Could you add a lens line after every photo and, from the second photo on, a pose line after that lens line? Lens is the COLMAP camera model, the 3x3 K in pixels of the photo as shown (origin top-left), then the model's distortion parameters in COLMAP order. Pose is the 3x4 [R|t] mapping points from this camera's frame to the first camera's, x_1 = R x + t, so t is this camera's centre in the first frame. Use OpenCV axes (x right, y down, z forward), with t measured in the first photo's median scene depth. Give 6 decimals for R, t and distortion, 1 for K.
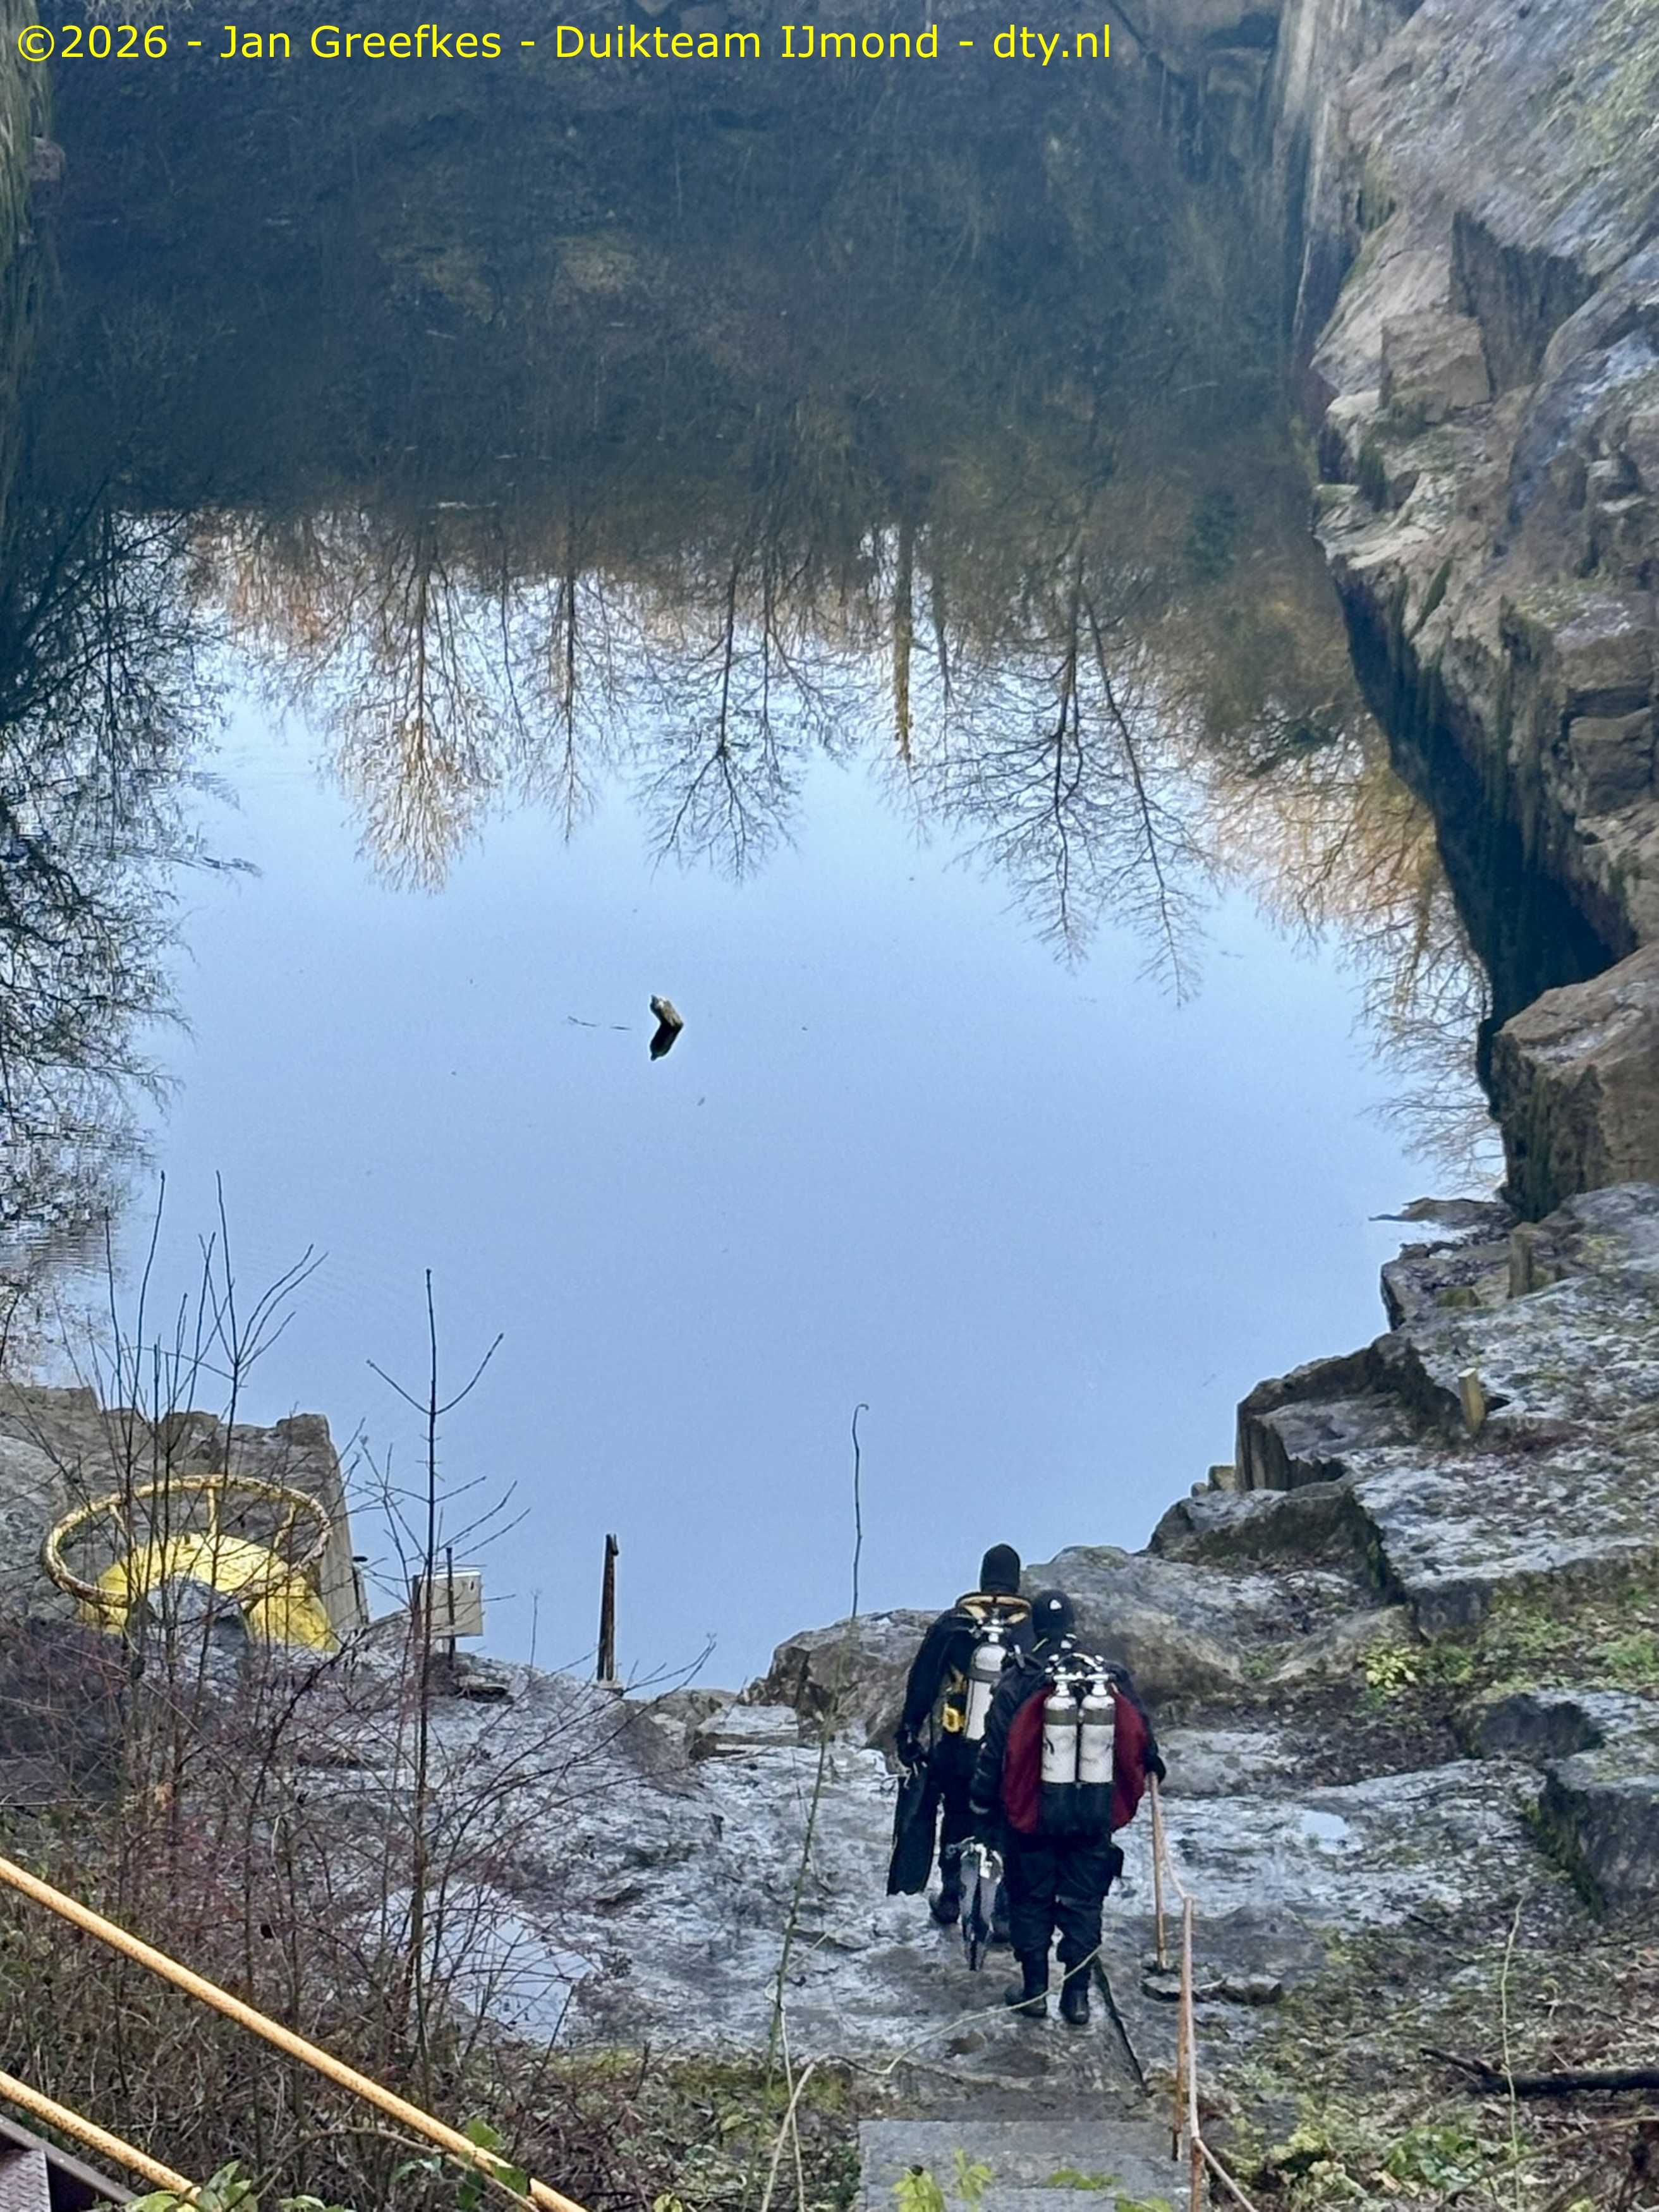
lens RADIAL K [[5954.9, 0, 829.5], [0, 5954.9, 1106.0], [0, 0, 1]] dist [0.277627, 0.135123]
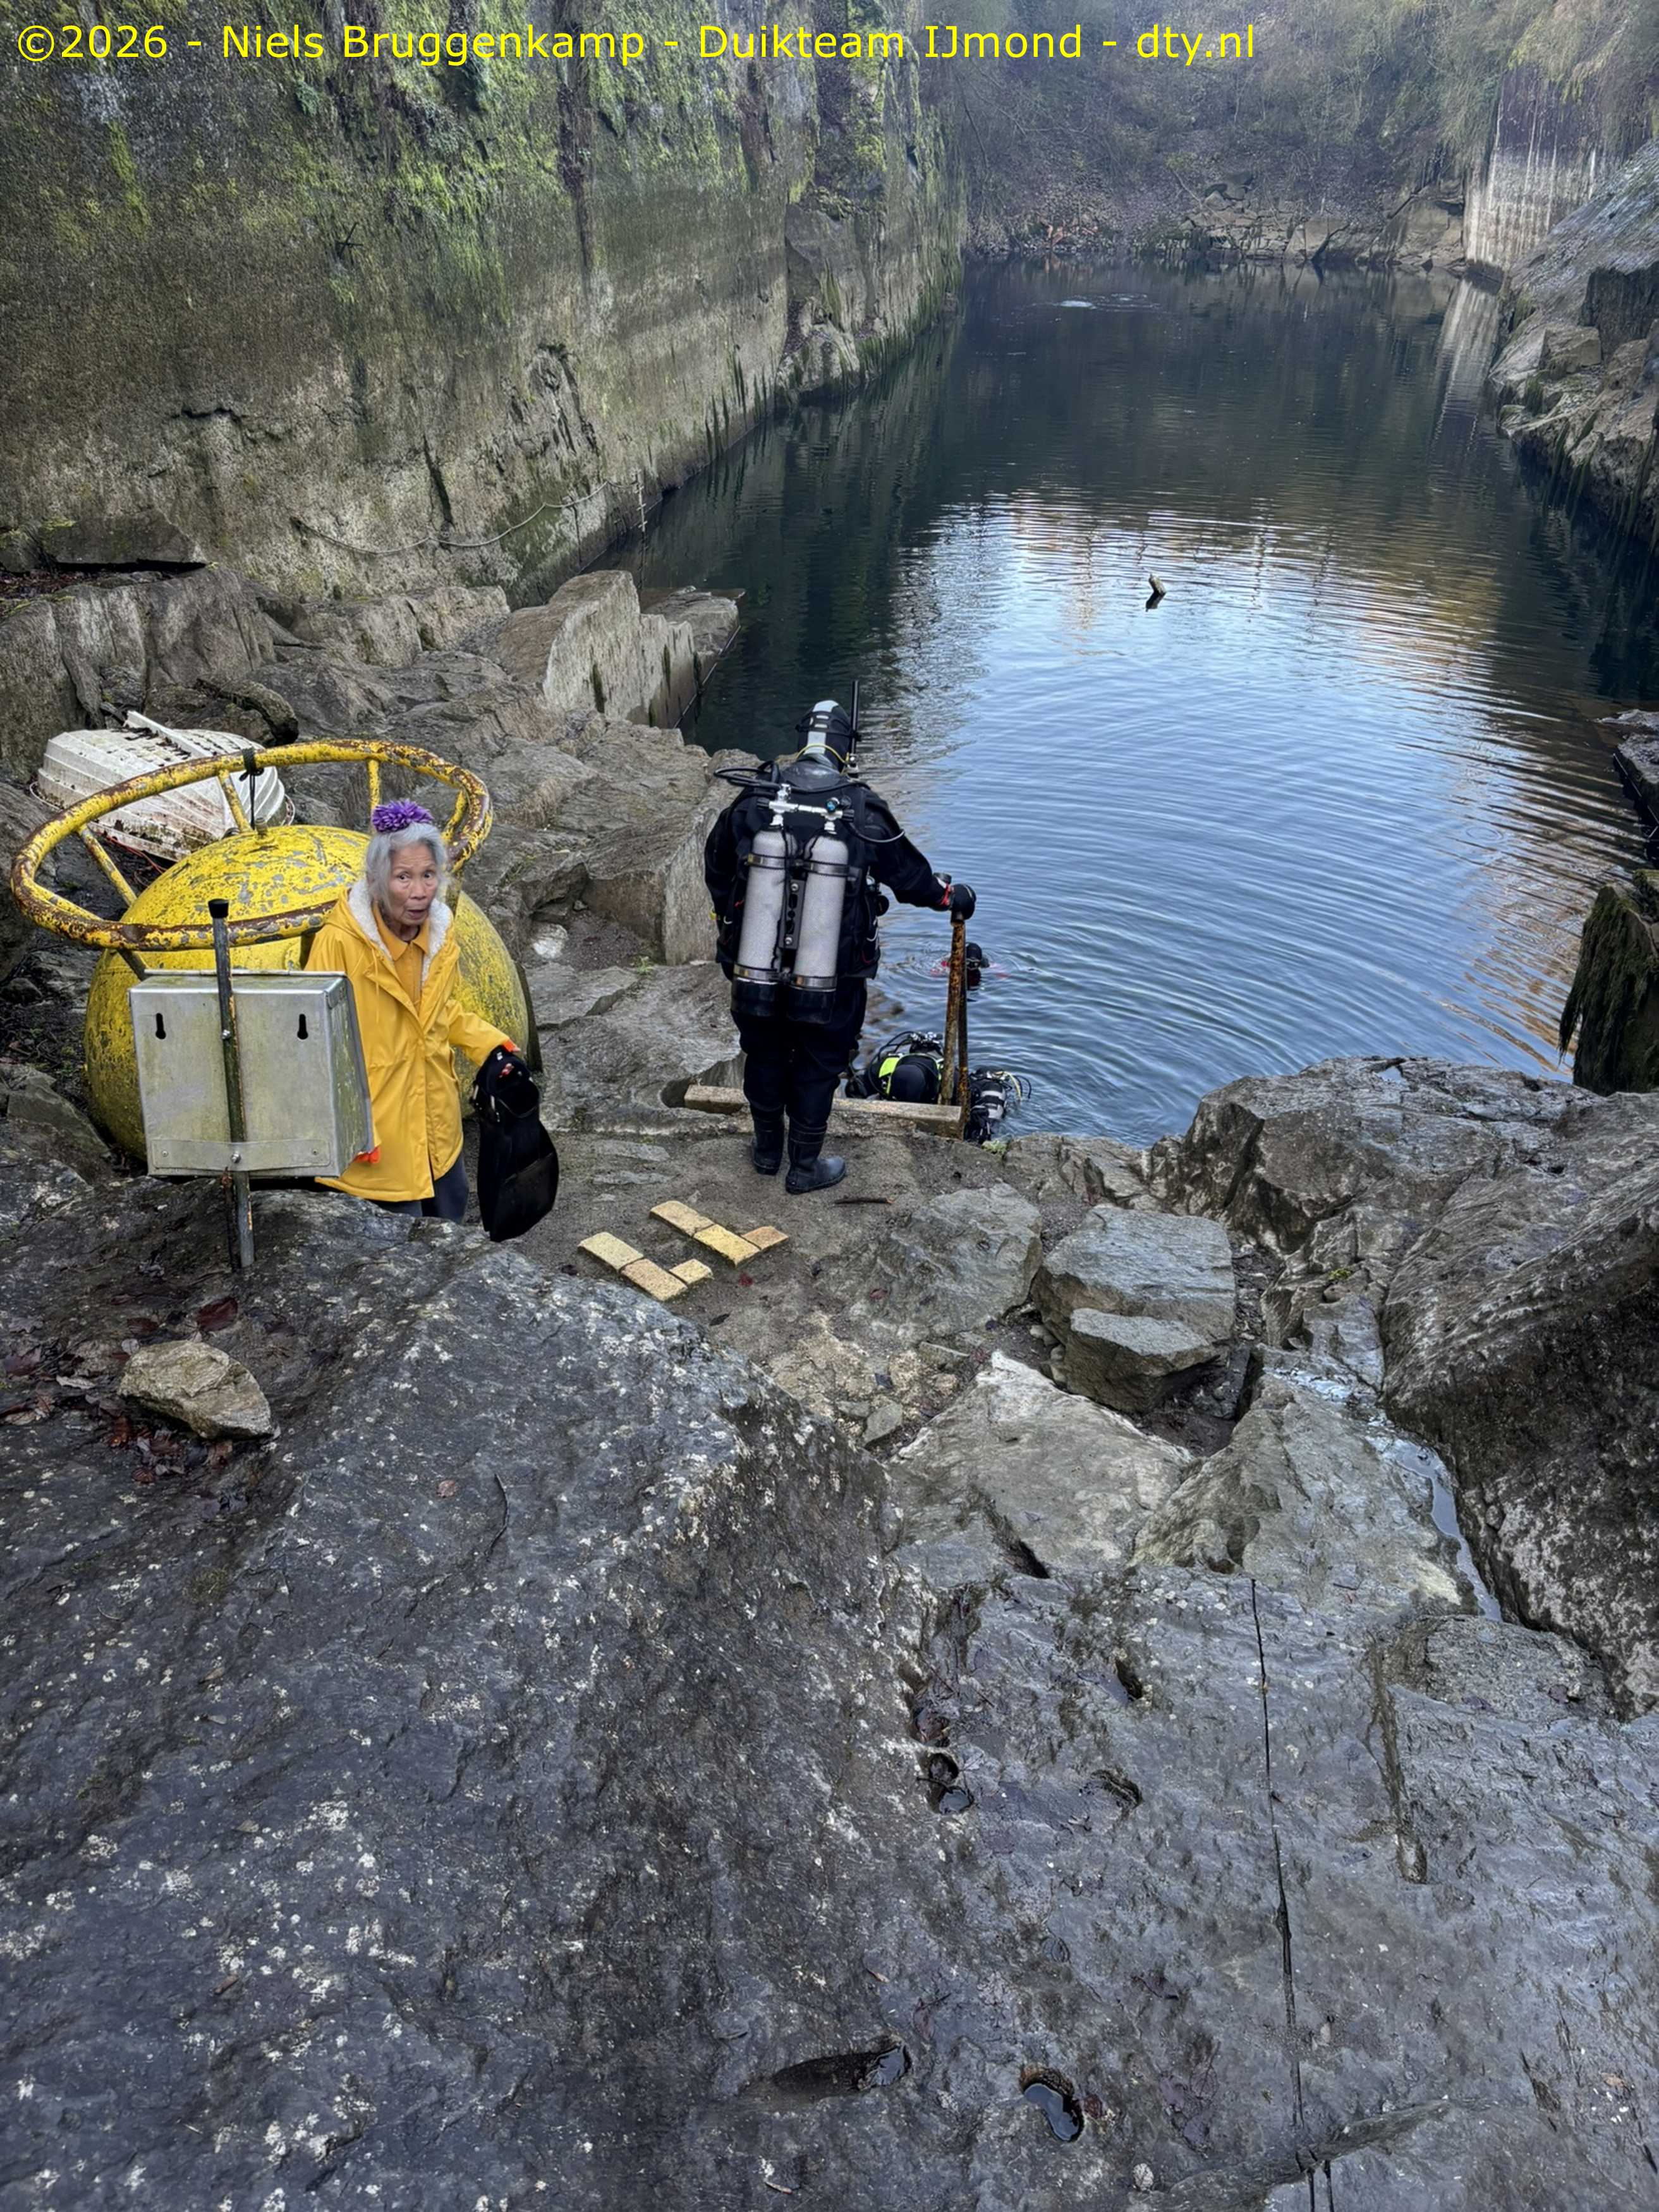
lens RADIAL K [[1644.8, 0, 828.2], [0, 1644.8, 1091.3], [0, 0, 1]] dist [0.067990, -0.082543]
pose [[0.973039, 0.121527, -0.196025, -0.007184], [-0.078086, 0.973310, 0.215801, 0.030062], [0.217019, -0.194676, 0.956558, 0.443507]]
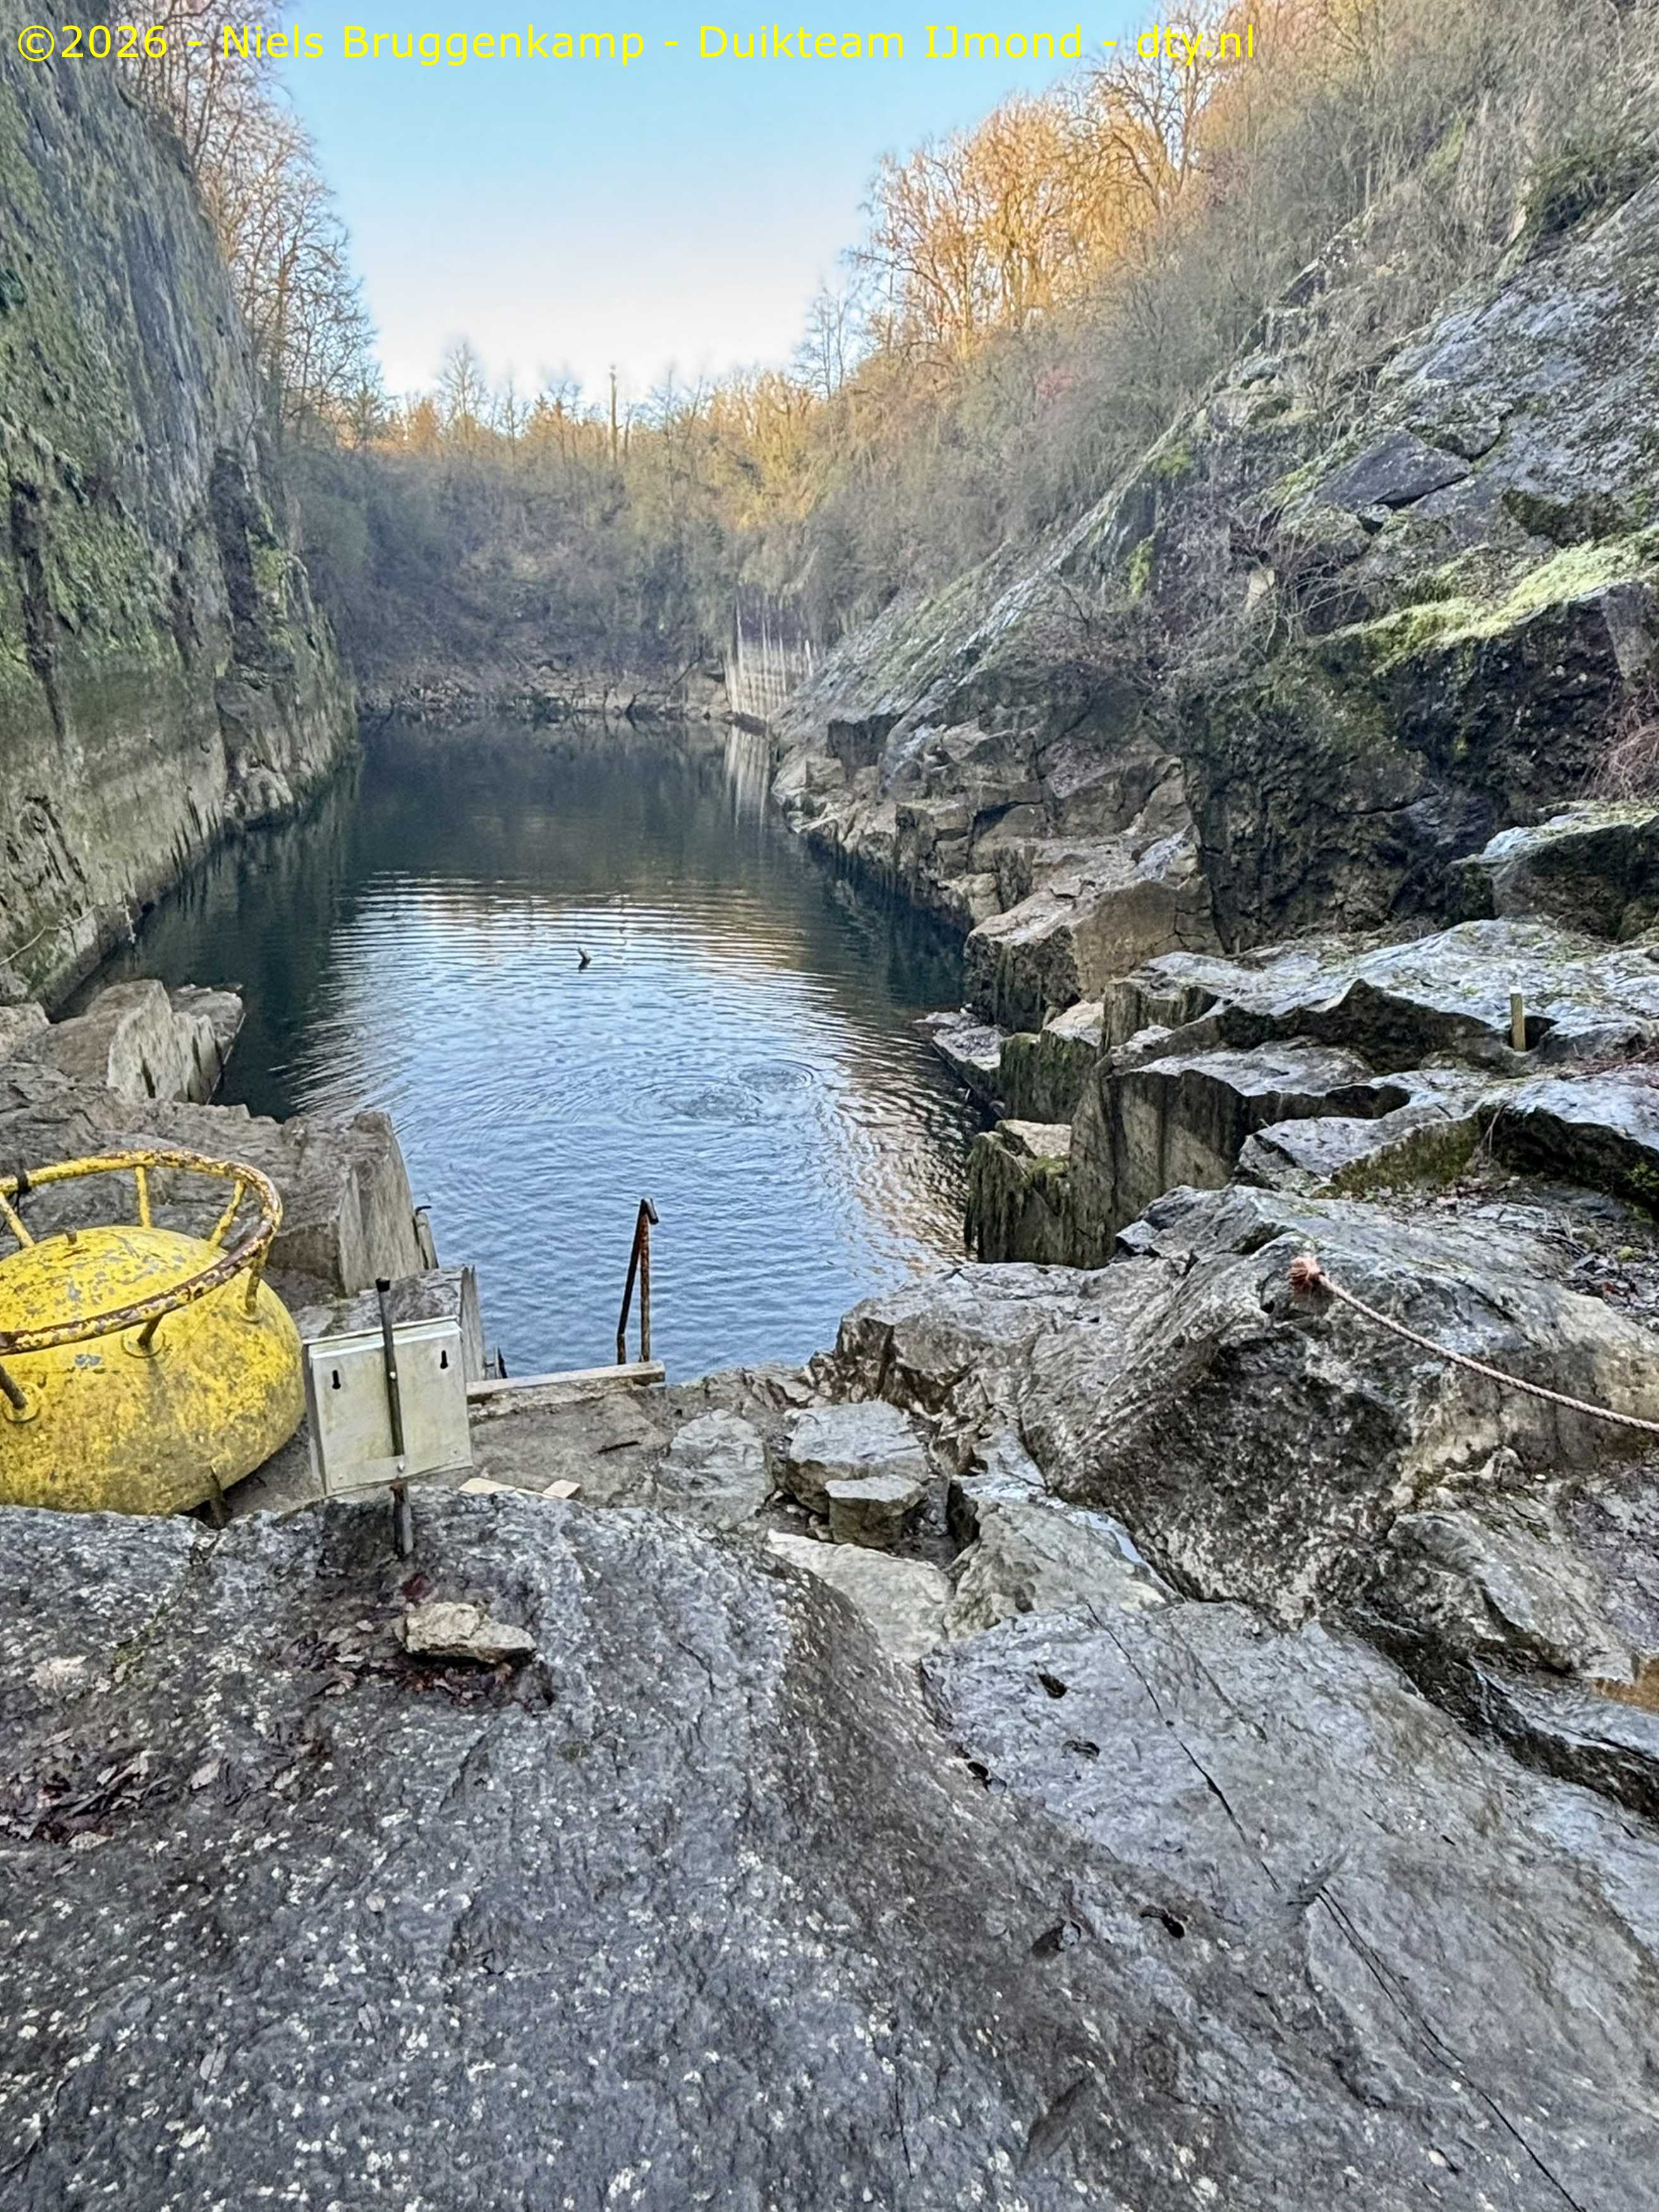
lens RADIAL K [[1352.2, 0, 823.9], [0, 1352.2, 1088.7], [0, 0, 1]] dist [0.094948, -0.158915]
pose [[0.985549, -0.036620, 0.165384, -0.023164], [0.034183, 0.999261, 0.017558, 0.028720], [-0.165905, -0.011651, 0.986073, 0.431637]]
